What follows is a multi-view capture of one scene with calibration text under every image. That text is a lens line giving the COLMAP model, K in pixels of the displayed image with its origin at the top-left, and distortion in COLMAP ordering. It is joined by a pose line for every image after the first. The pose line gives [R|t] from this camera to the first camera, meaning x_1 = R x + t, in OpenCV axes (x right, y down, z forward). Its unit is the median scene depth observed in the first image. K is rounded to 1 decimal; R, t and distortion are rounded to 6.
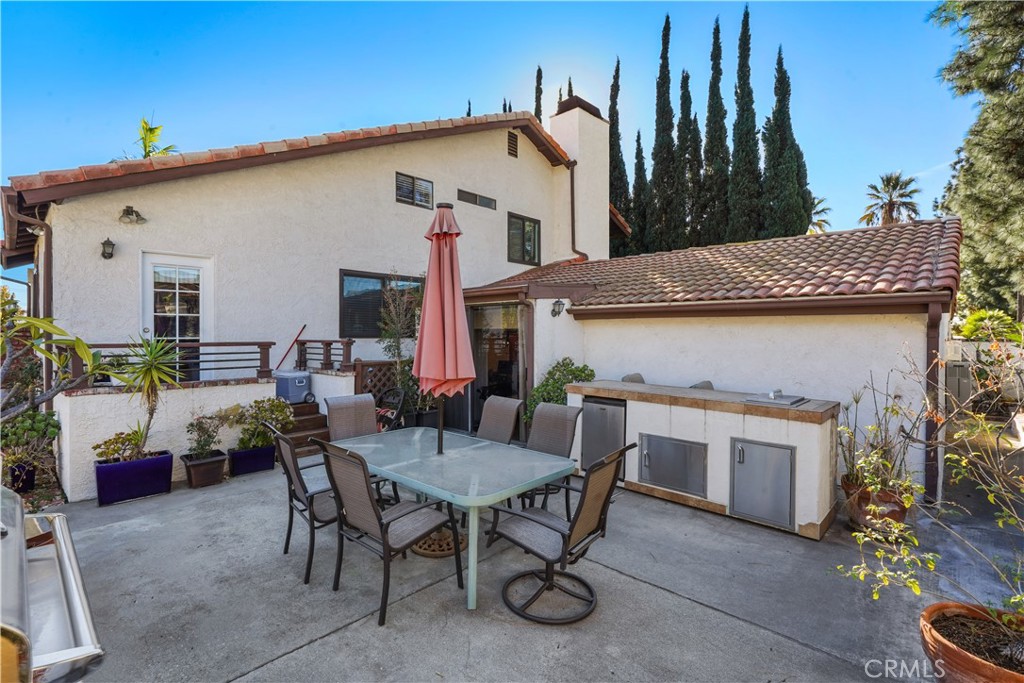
lens RADIAL K [[471.4, 0, 514.5], [0, 471.4, 334.1], [0, 0, 1]] dist [-0.011180, 0.003635]
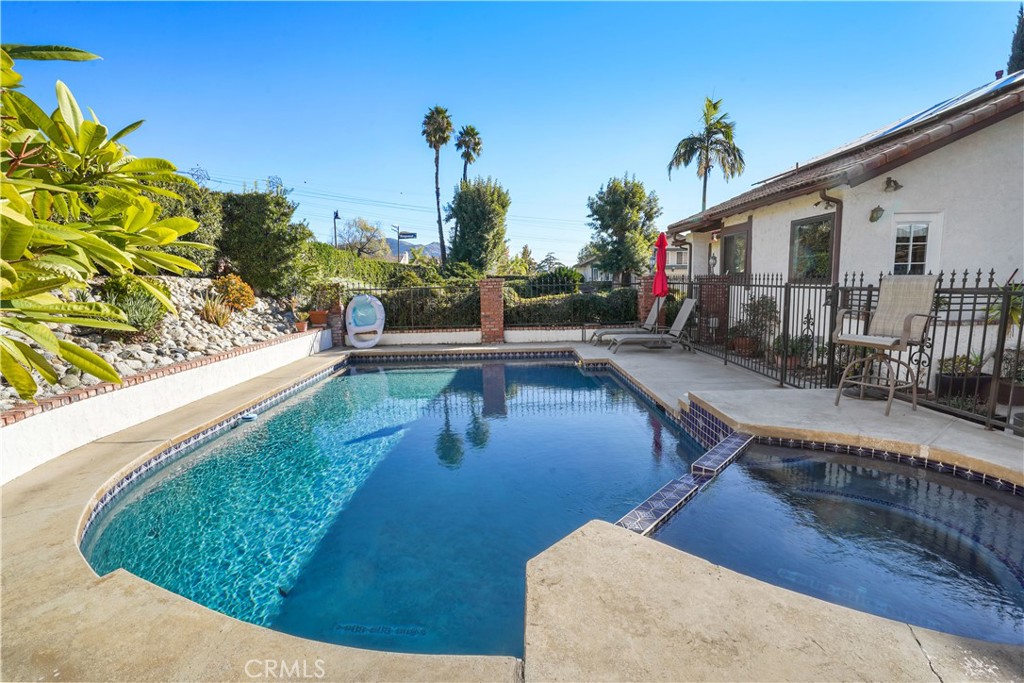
lens RADIAL K [[471.4, 0, 514.4], [0, 471.4, 340.7], [0, 0, 1]] dist [-0.011180, 0.003635]
pose [[0.694378, 0.078620, -0.715302, -0.545533], [0.019124, 0.991647, 0.127558, -0.016523], [0.719356, -0.102253, 0.687074, -0.591277]]
